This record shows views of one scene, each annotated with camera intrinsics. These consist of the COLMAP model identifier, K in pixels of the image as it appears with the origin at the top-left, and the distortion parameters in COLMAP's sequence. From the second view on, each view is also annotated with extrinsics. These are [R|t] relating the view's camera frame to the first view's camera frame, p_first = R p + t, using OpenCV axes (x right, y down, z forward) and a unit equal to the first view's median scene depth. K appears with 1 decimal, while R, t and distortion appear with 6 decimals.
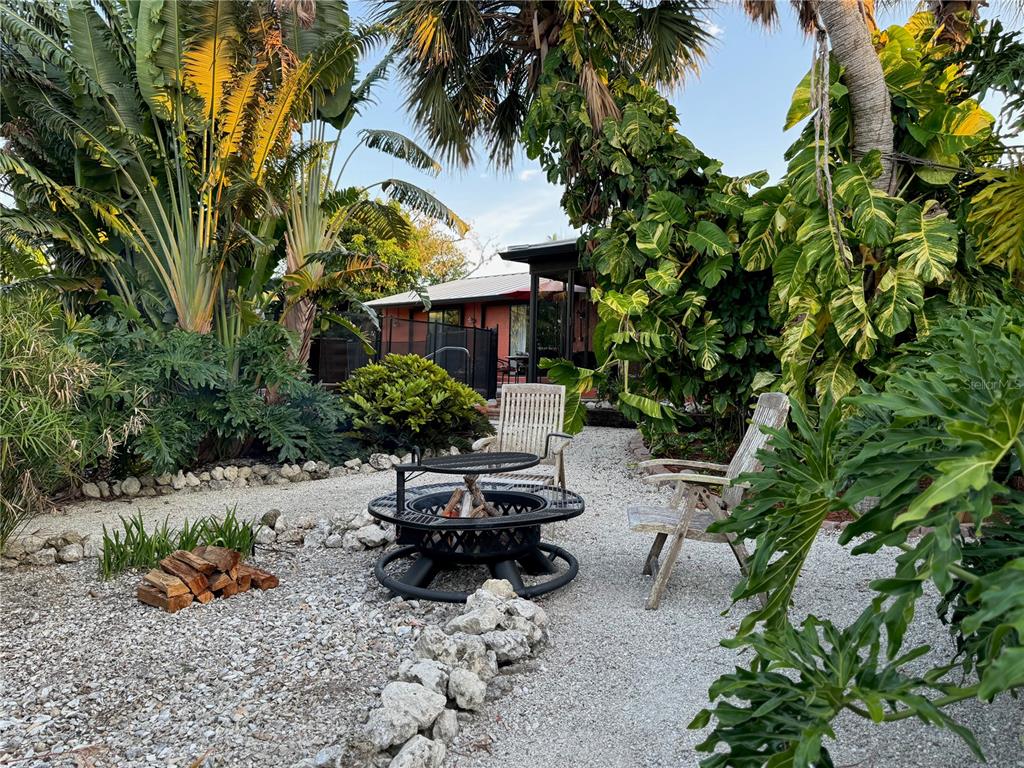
lens RADIAL K [[725.0, 0, 511.4], [0, 725.0, 385.2], [0, 0, 1]] dist [0.043298, -0.017319]
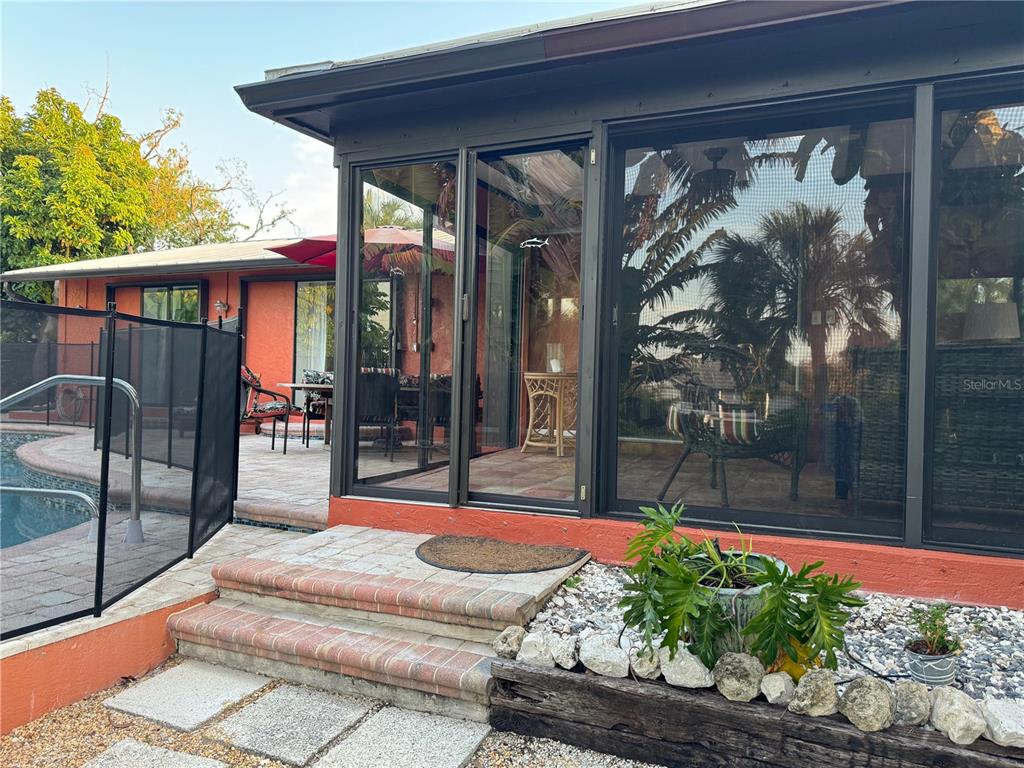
lens RADIAL K [[725.0, 0, 515.7], [0, 725.0, 377.6], [0, 0, 1]] dist [0.043298, -0.017319]
pose [[0.961433, -0.001657, 0.275033, 0.007344], [0.001197, 0.999998, 0.001839, -0.039999], [-0.275035, -0.001439, 0.961433, 0.450722]]
